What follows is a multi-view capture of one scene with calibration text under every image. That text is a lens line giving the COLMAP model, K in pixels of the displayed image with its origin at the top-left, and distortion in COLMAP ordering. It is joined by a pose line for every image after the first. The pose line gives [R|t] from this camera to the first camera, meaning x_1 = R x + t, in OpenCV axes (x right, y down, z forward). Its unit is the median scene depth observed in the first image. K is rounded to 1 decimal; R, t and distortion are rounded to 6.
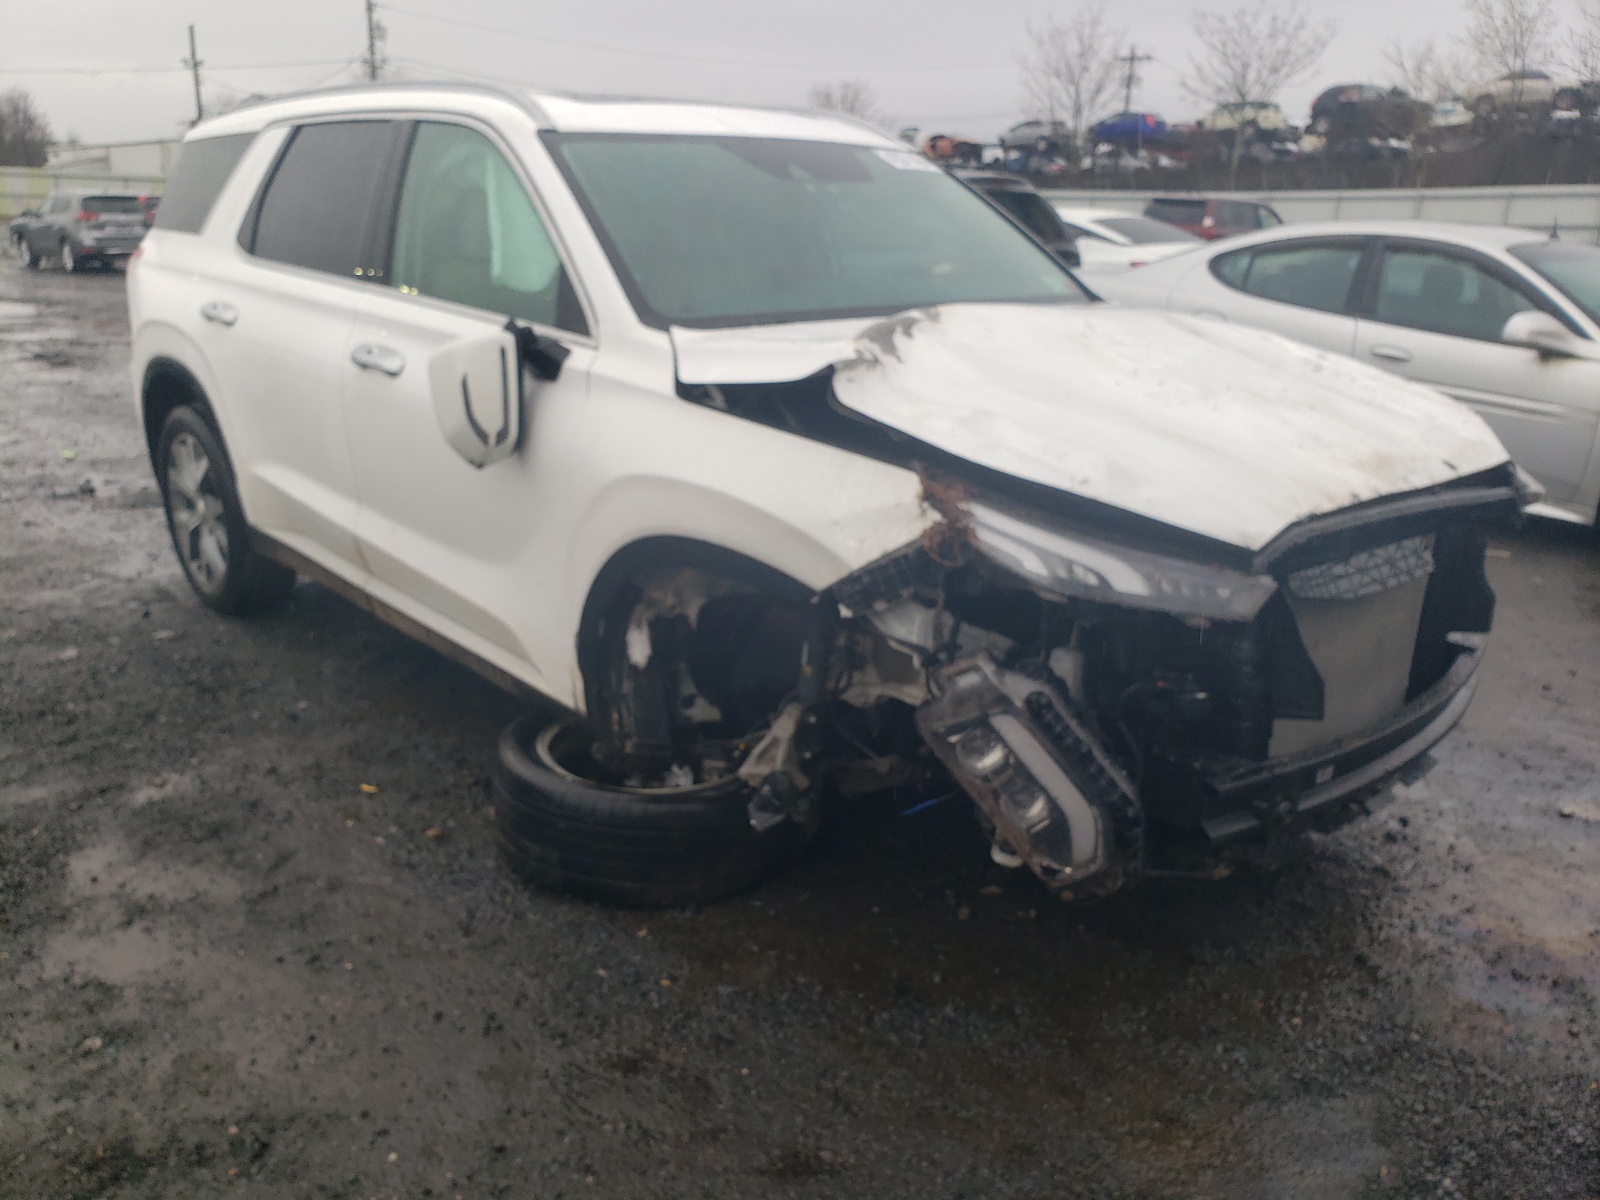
lens RADIAL K [[1400.6, 0, 800.0], [0, 1400.6, 600.0], [0, 0, 1]] dist [0.014271, -0.005241]
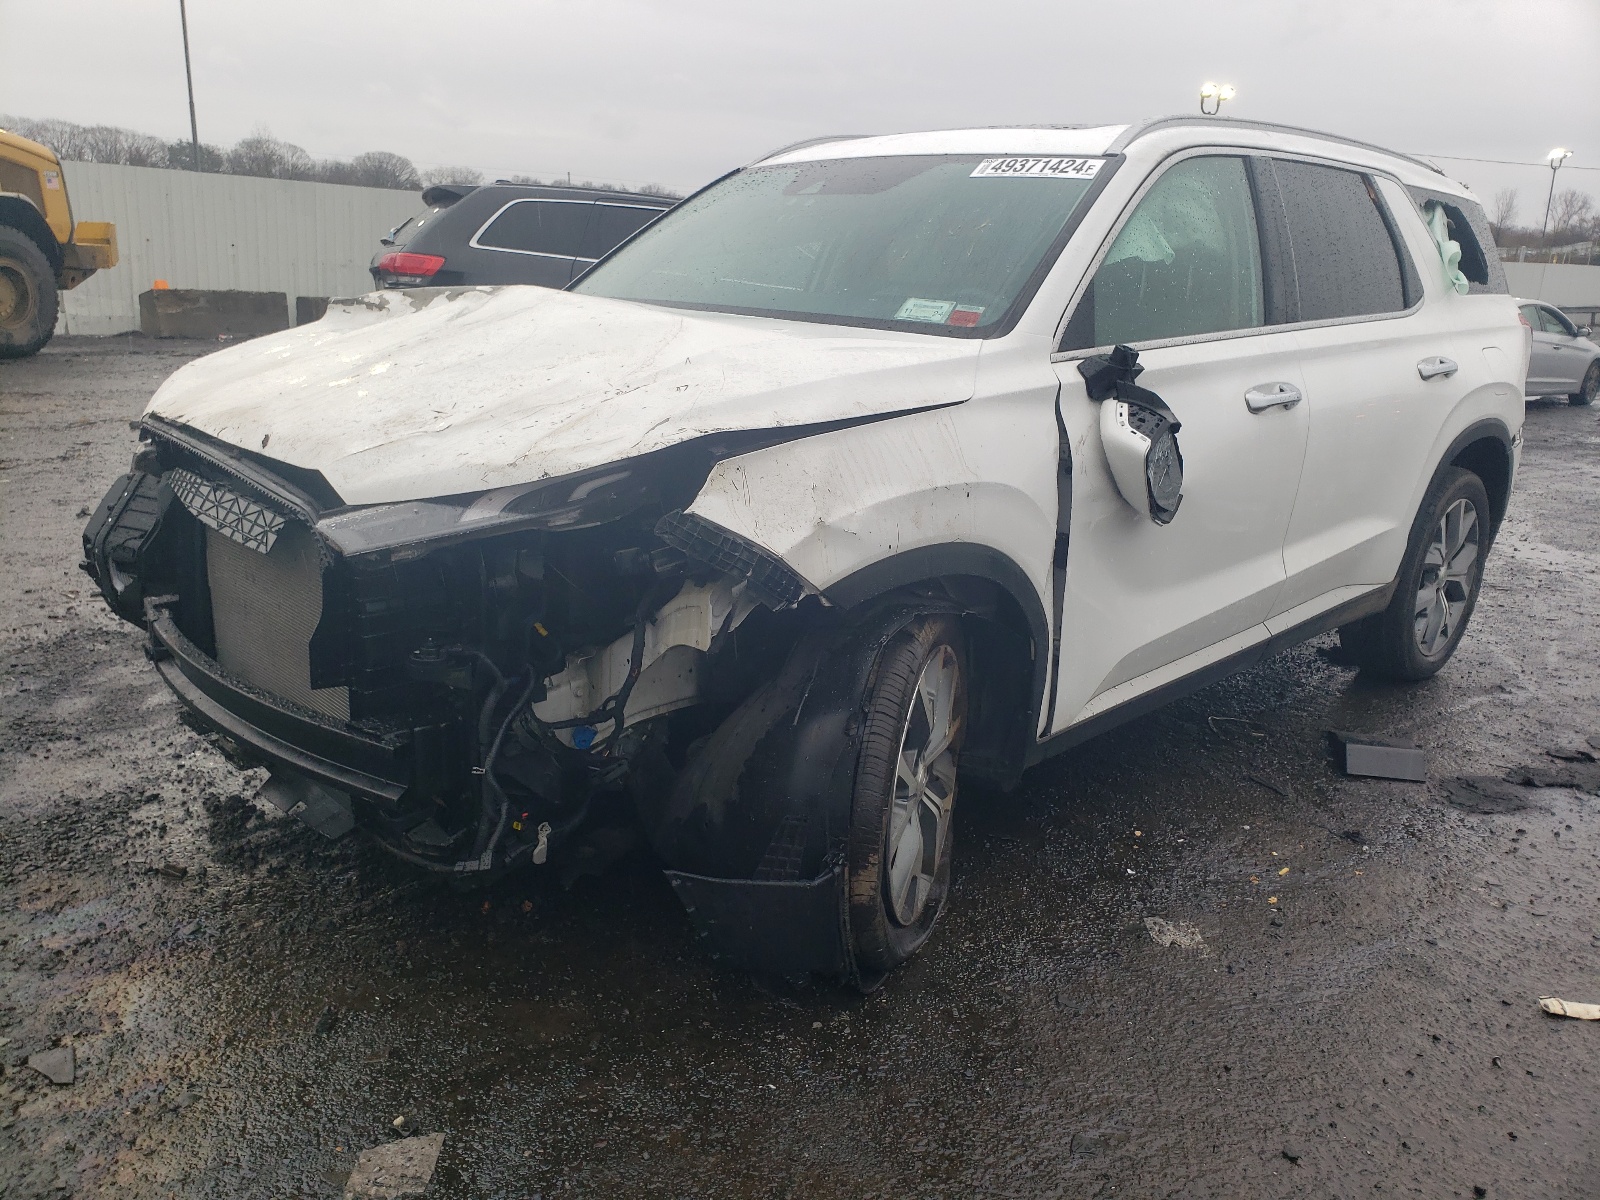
lens RADIAL K [[1400.6, 0, 800.0], [0, 1400.6, 600.0], [0, 0, 1]] dist [0.014271, -0.005241]
pose [[-0.067068, 0.210103, -0.975376, 1.384488], [-0.311138, 0.924426, 0.220522, -0.318178], [0.947995, 0.318266, 0.003372, 1.387479]]
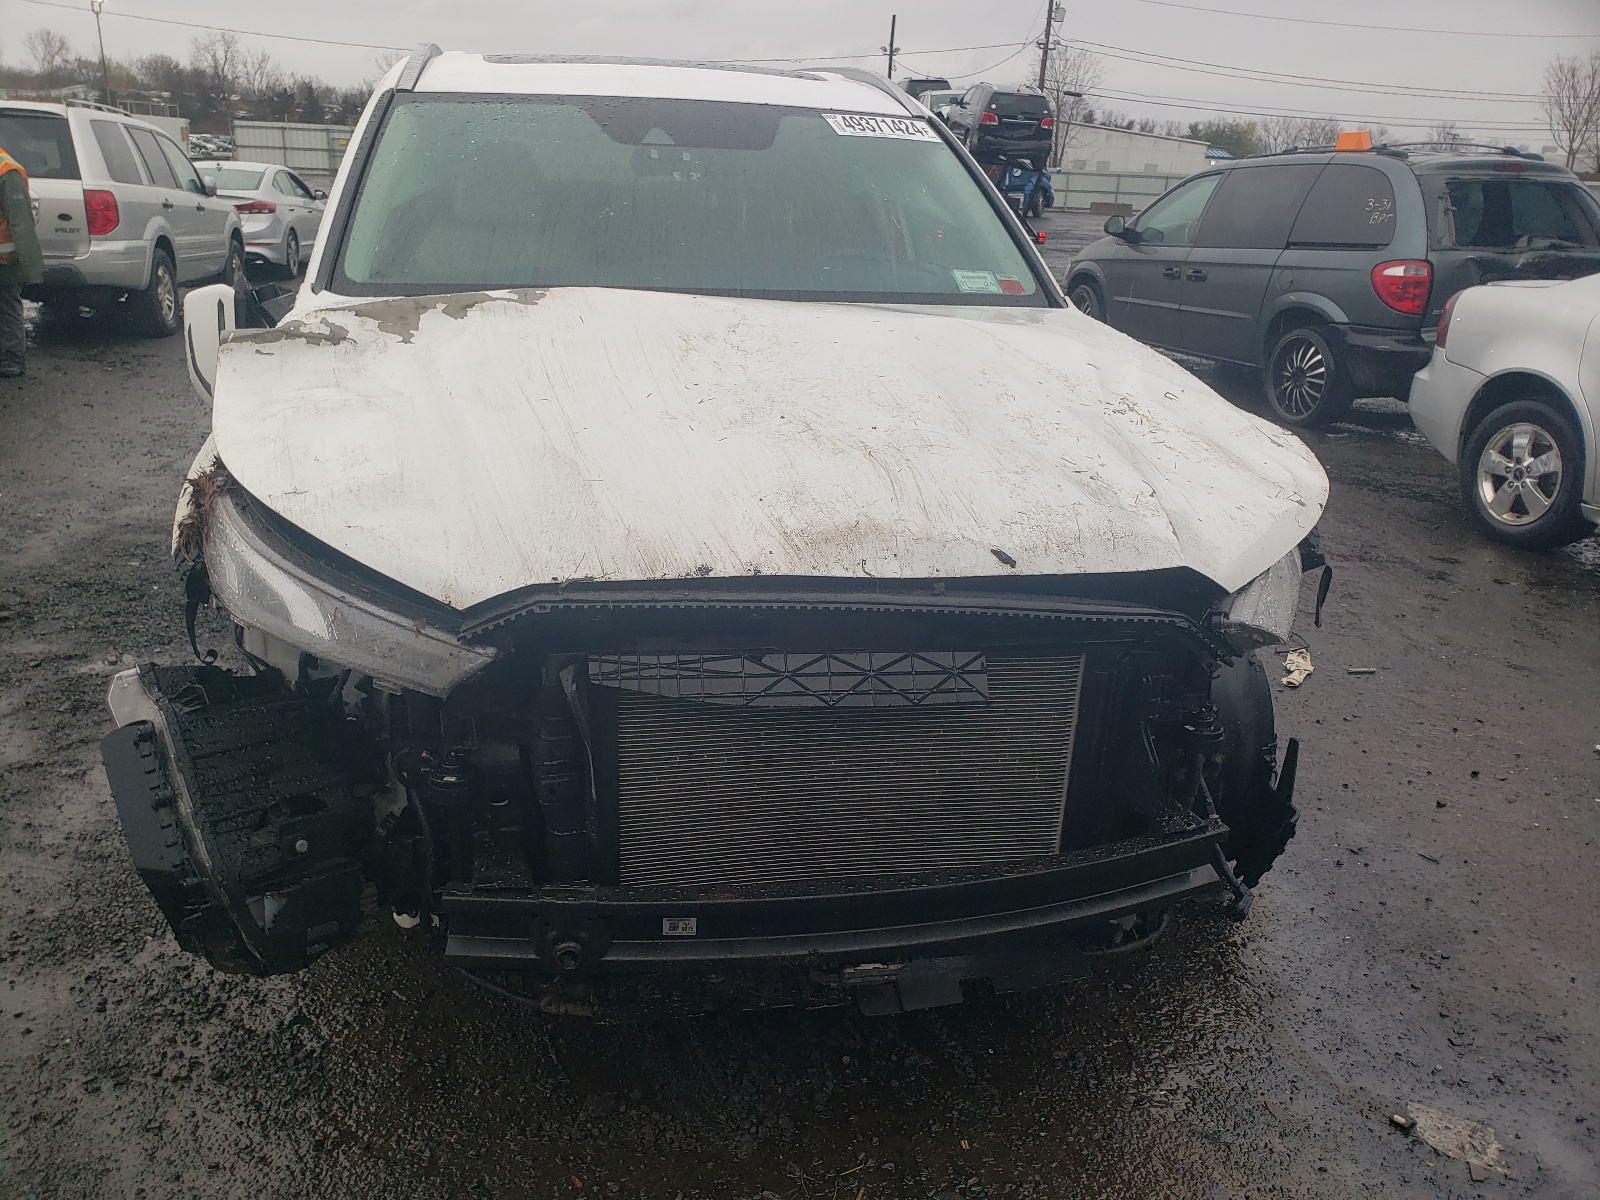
lens RADIAL K [[1400.6, 0, 800.0], [0, 1400.6, 600.0], [0, 0, 1]] dist [0.014271, -0.005241]
pose [[0.859494, 0.168117, -0.482708, 0.715882], [-0.163449, 0.985176, 0.052084, -0.093495], [0.484309, 0.034132, 0.874231, 0.338066]]
